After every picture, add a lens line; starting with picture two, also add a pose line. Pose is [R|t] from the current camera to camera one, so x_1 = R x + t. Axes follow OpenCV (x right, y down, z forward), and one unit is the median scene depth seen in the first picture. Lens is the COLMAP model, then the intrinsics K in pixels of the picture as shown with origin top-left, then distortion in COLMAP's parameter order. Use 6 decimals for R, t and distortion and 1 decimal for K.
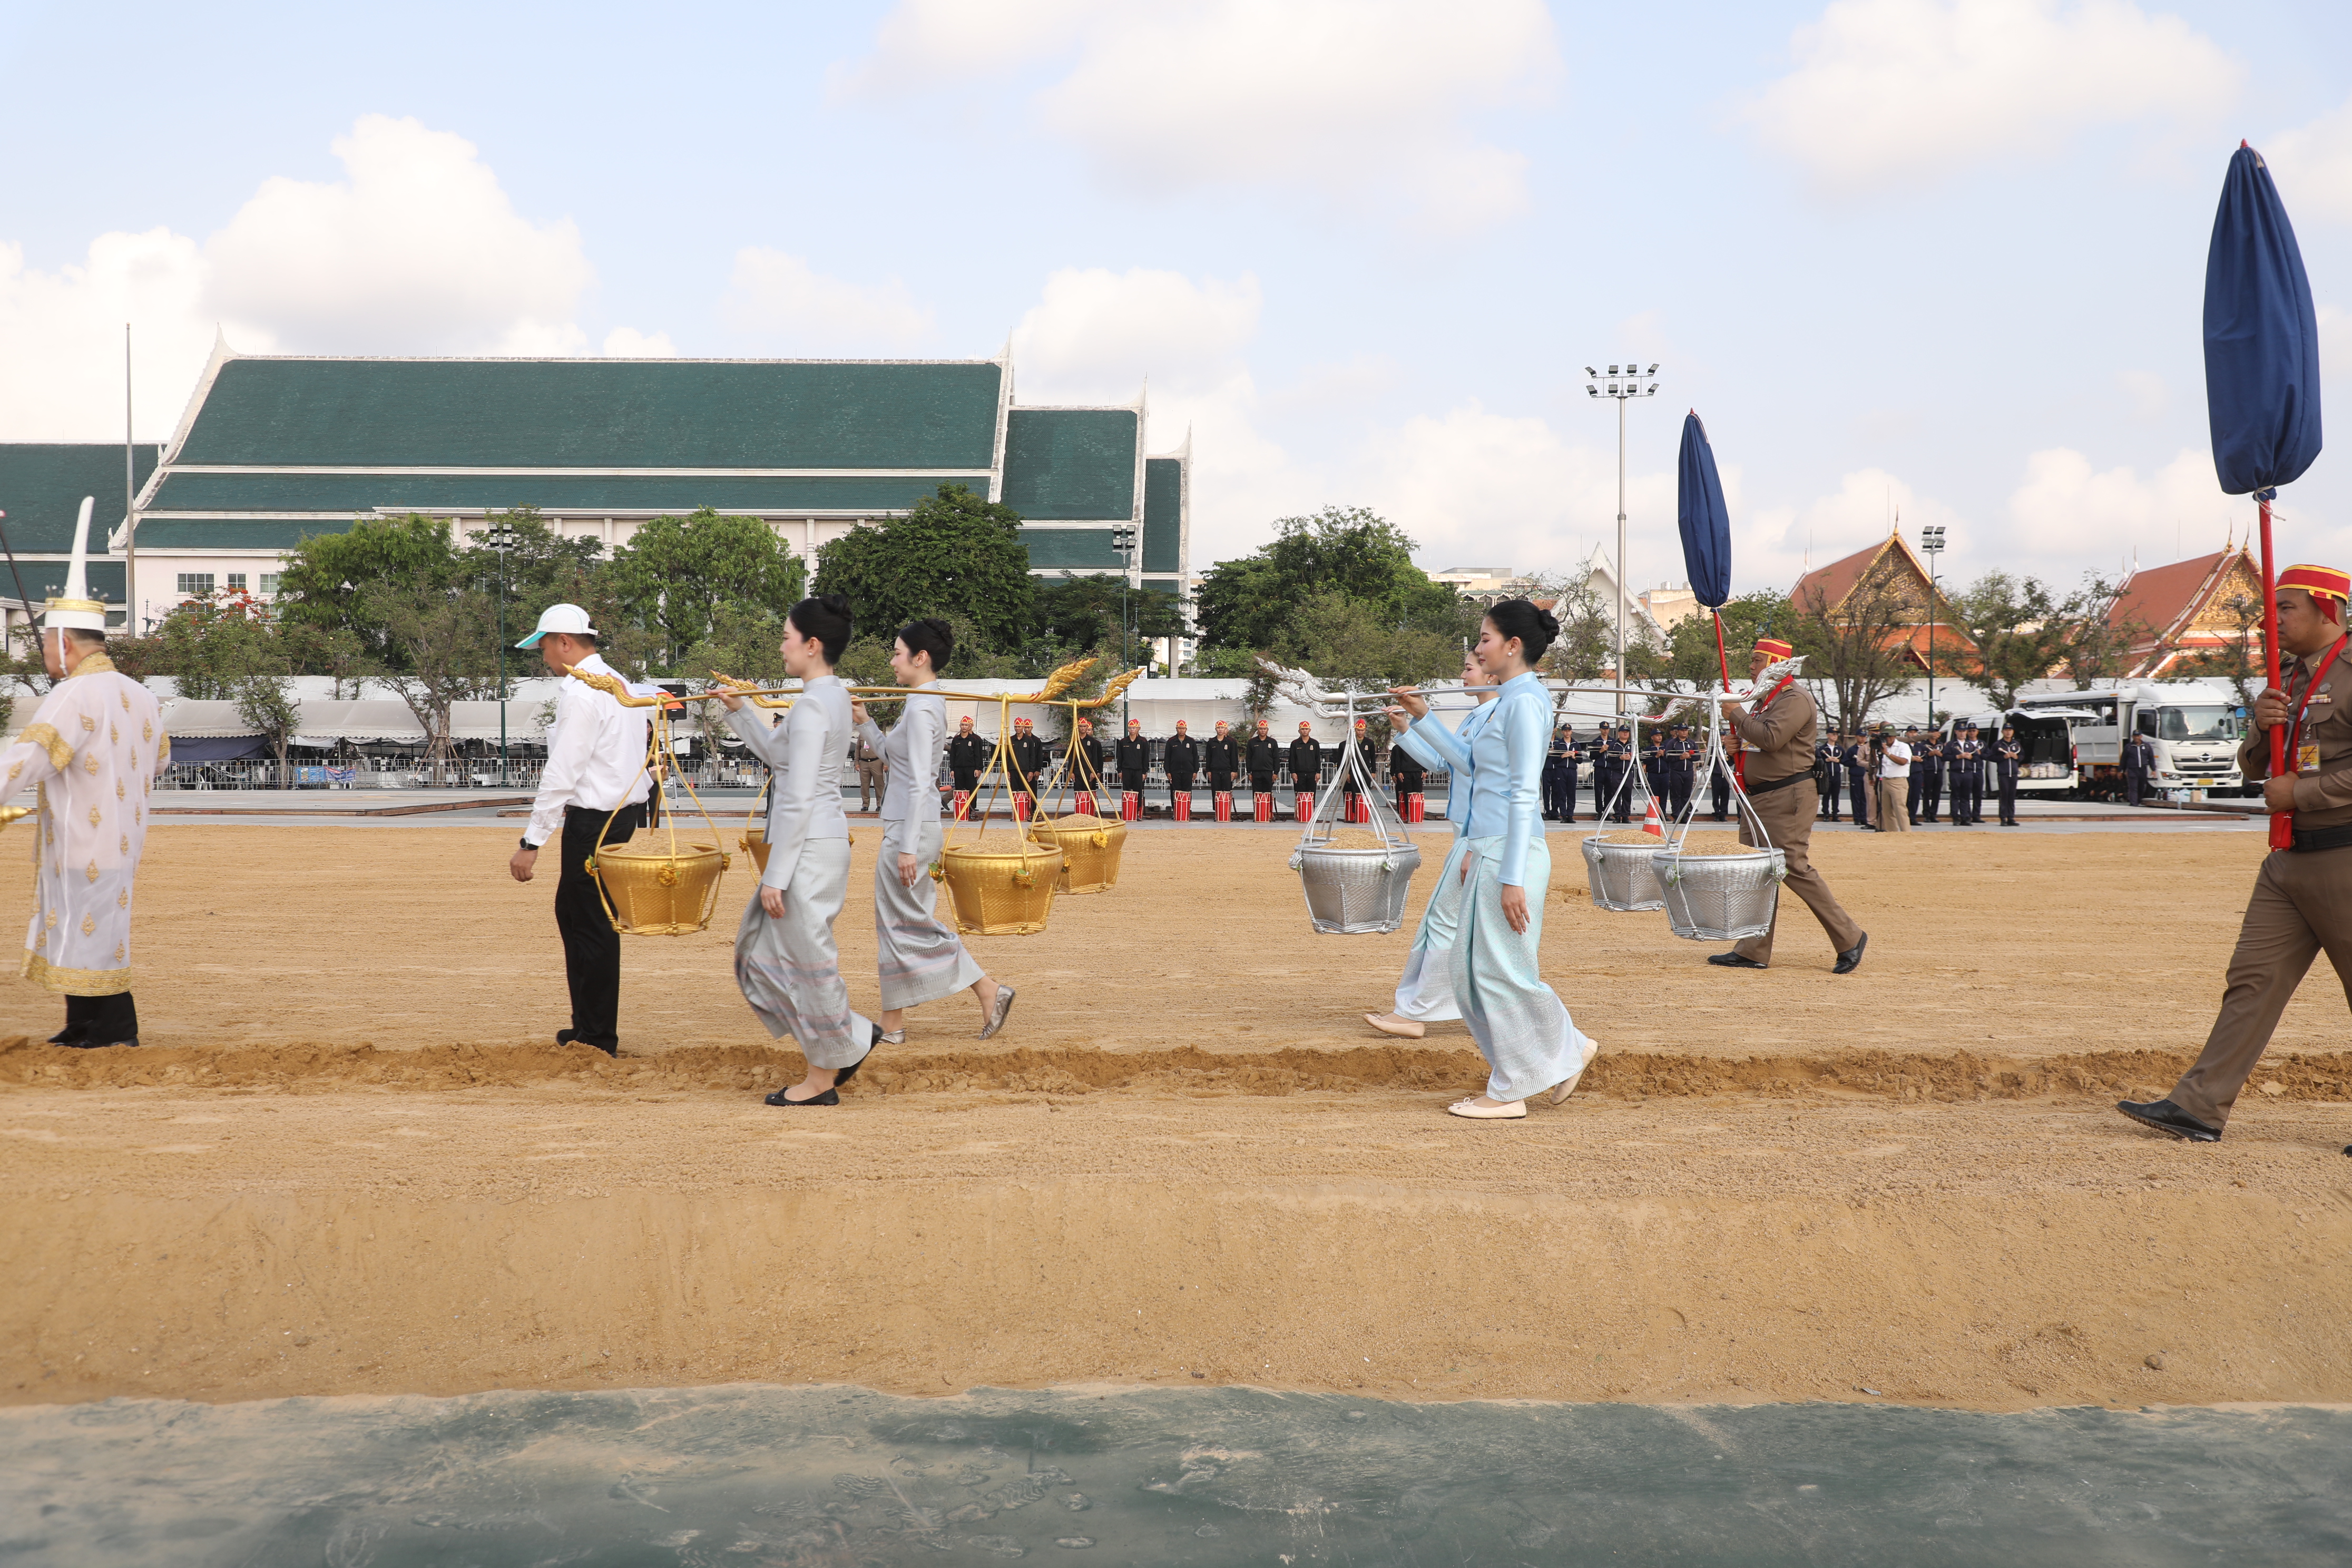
lens RADIAL K [[2058.5, 0, 1164.3], [0, 2058.5, 780.8], [0, 0, 1]] dist [0.017590, -0.005571]
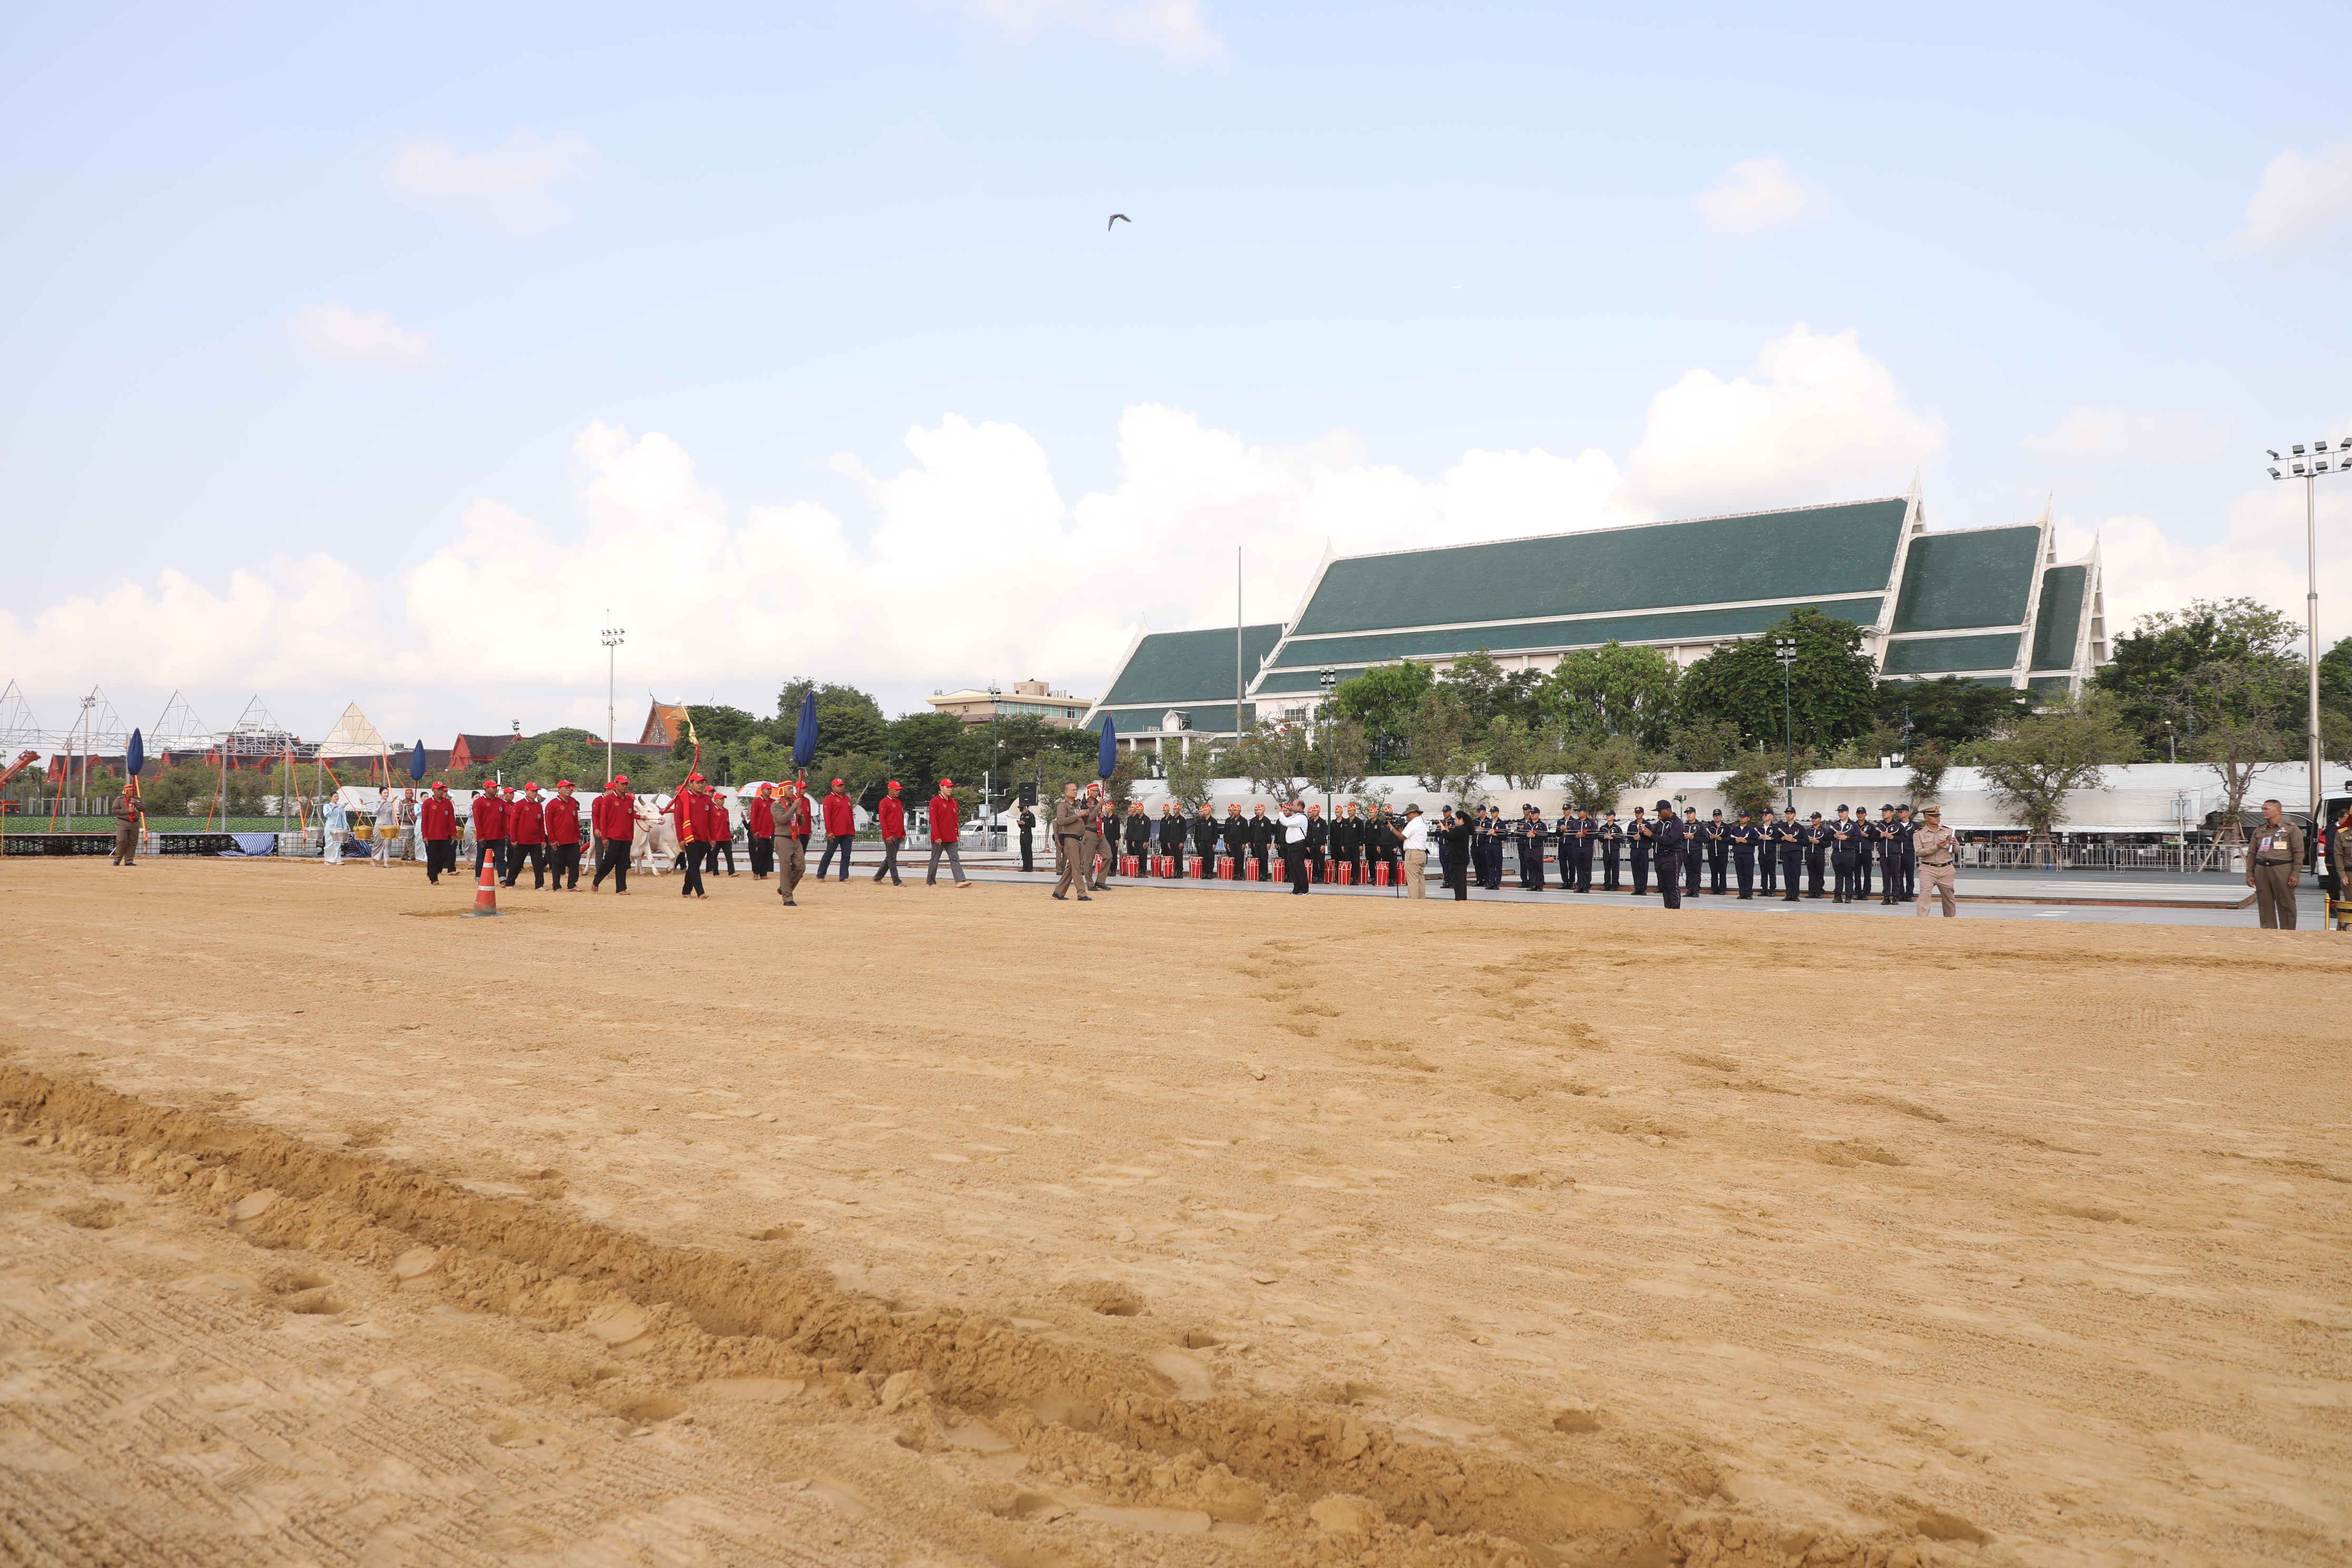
lens RADIAL K [[1615.3, 0, 1164.8], [0, 1615.3, 802.3], [0, 0, 1]] dist [0.002022, 0.006311]
pose [[0.792166, -0.006044, -0.610275, 0.172210], [-0.013955, 0.999510, -0.028013, -0.000313], [0.610146, 0.030708, 0.791694, 0.037016]]
